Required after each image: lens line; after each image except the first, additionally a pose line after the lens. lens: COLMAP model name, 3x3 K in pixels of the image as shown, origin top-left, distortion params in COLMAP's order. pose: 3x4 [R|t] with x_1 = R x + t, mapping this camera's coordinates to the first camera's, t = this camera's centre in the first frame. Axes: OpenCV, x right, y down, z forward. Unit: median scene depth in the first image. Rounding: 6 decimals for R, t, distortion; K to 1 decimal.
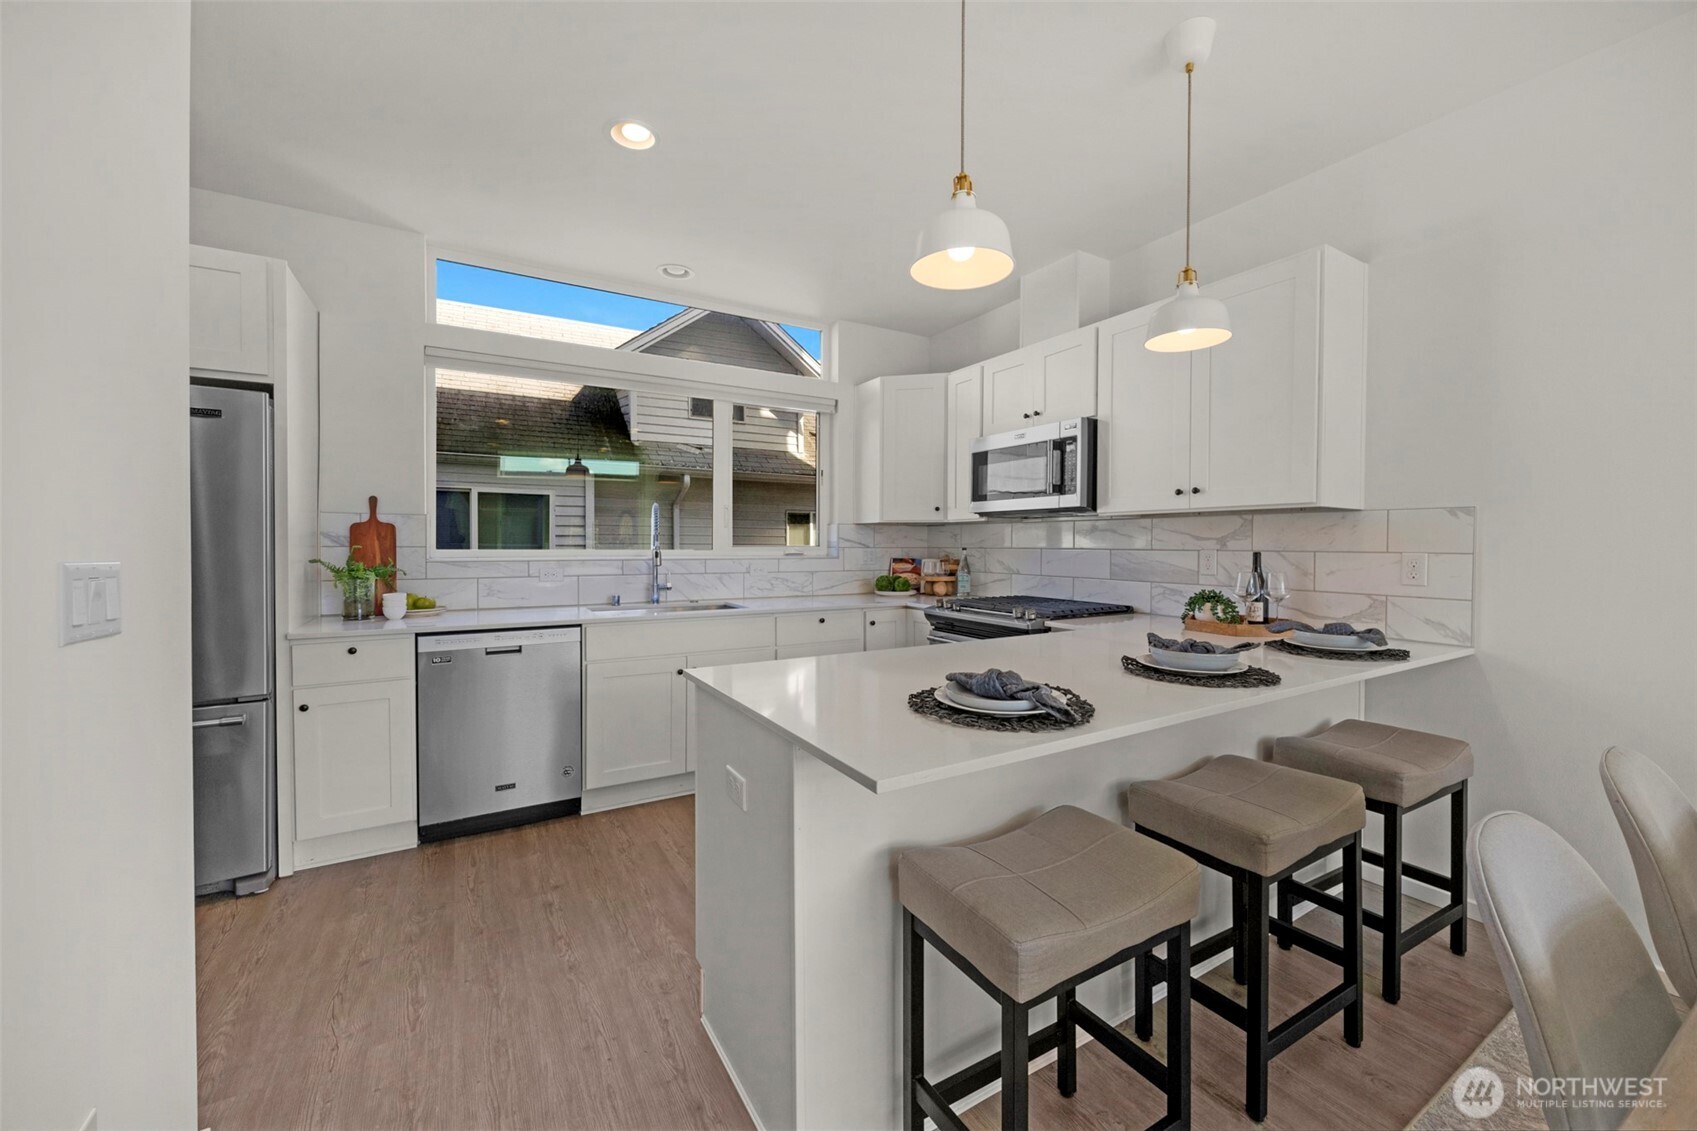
lens RADIAL K [[656.2, 0, 862.4], [0, 656.2, 561.9], [0, 0, 1]] dist [-0.000044, 0.000013]
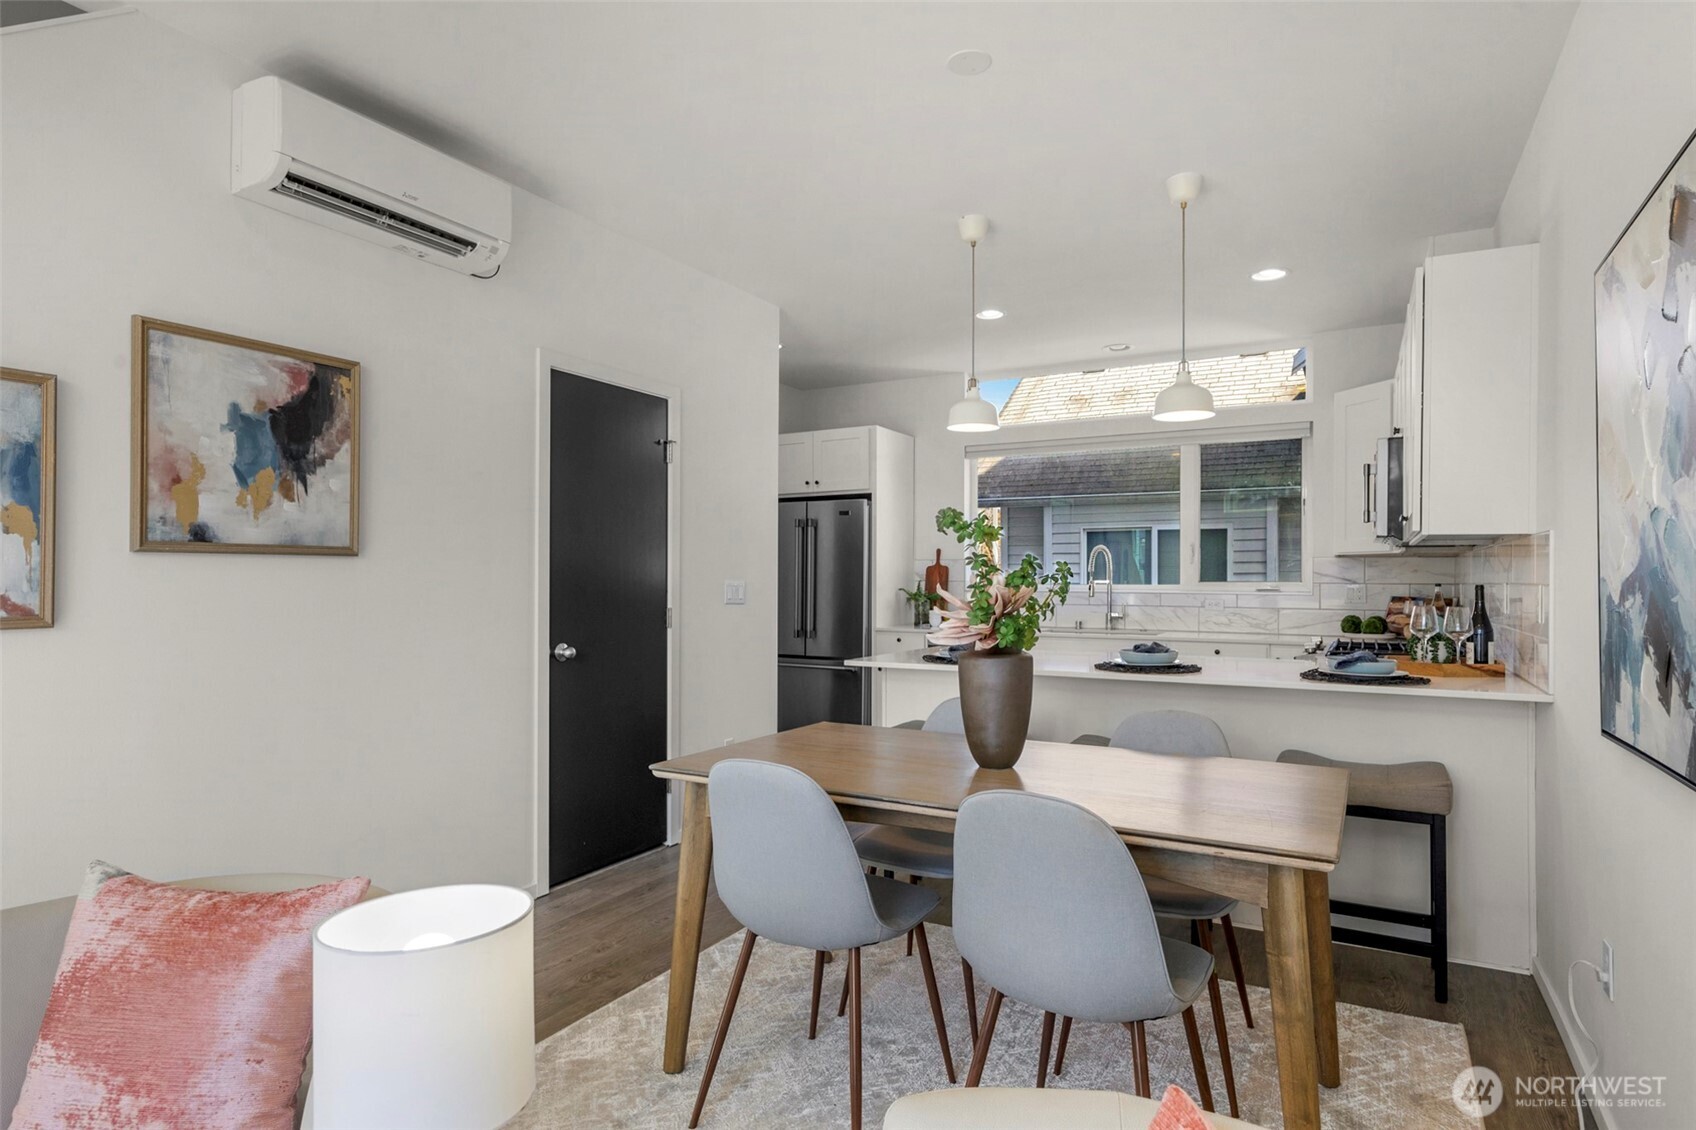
lens RADIAL K [[930.0, 0, 874.4], [0, 930.0, 596.3], [0, 0, 1]] dist [-0.000298, 0.000075]
pose [[0.522830, 0.011687, -0.852357, 0.802597], [-0.024965, 0.999687, -0.001607, 0.014878], [0.852071, 0.022119, 0.522958, -0.214773]]
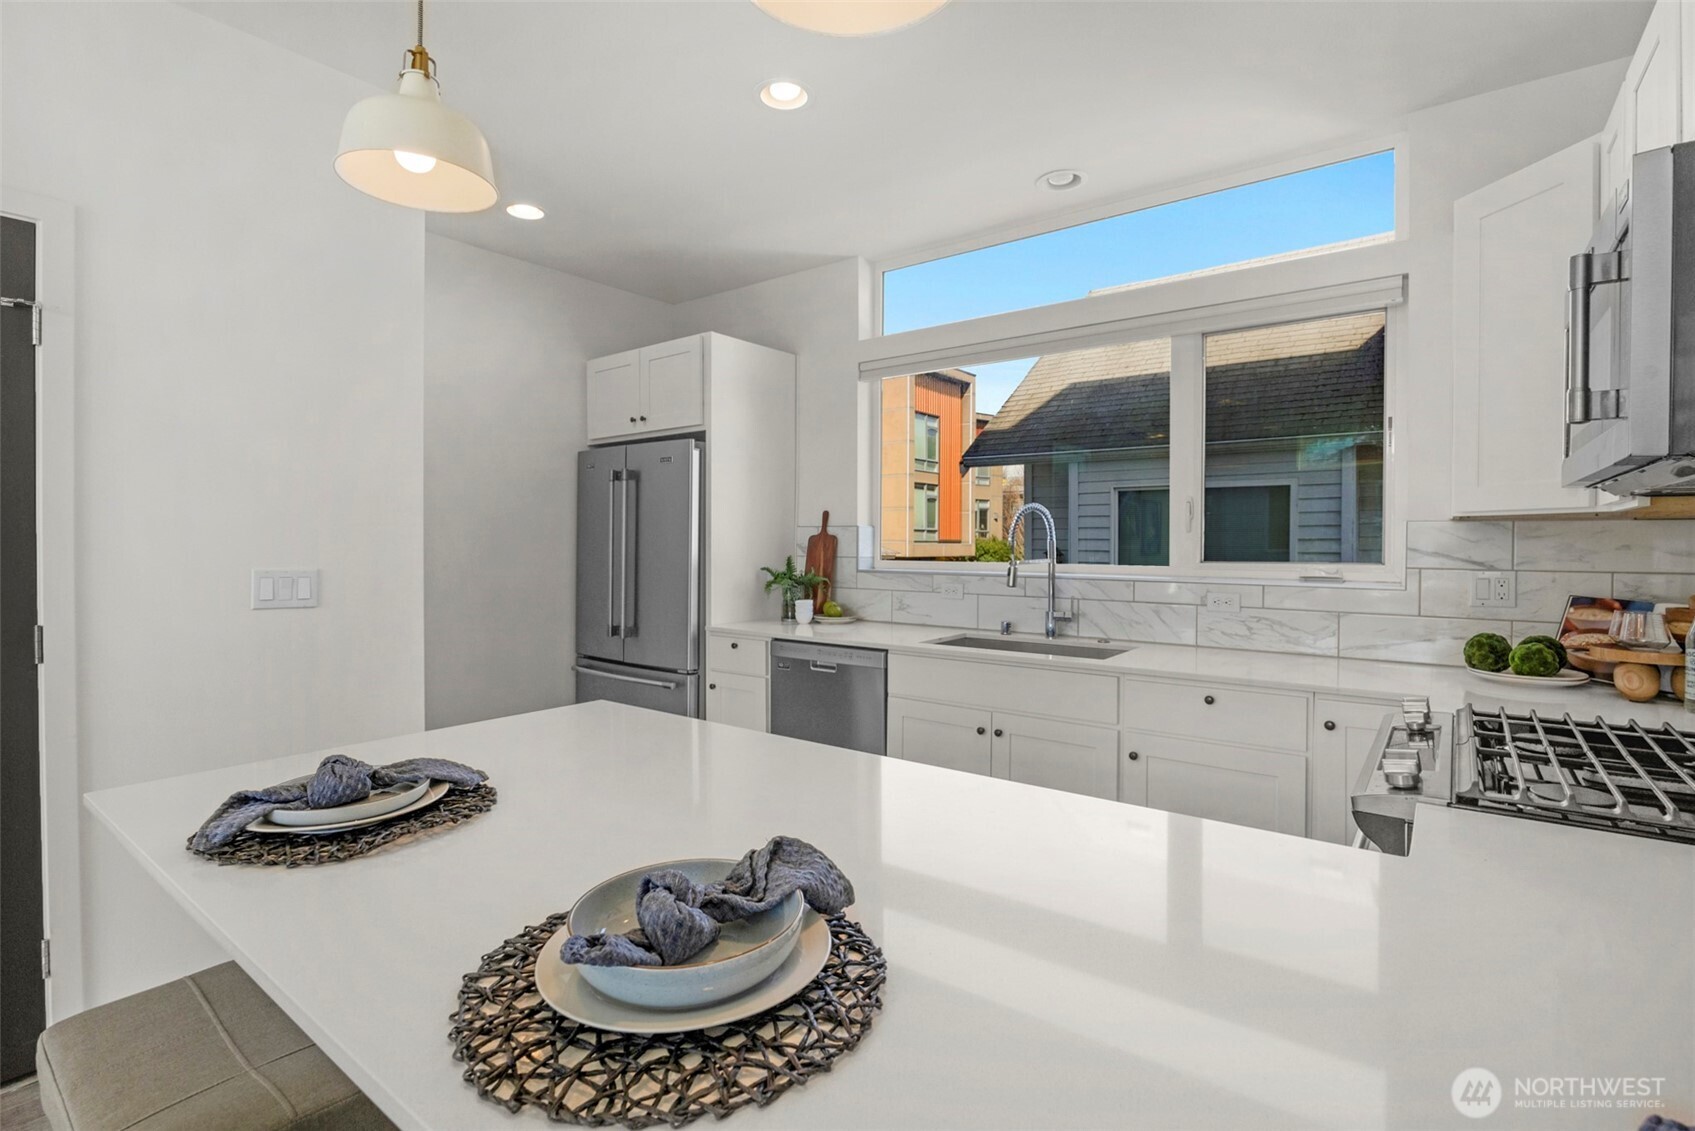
lens RADIAL K [[799.5, 0, 847.5], [0, 799.5, 565.5], [0, 0, 1]] dist [-0.011780, 0.000114]
pose [[0.372367, 0.025265, -0.927742, 0.393039], [-0.027505, 0.999491, 0.016179, -0.023710], [0.927678, 0.019493, 0.372872, 0.403935]]
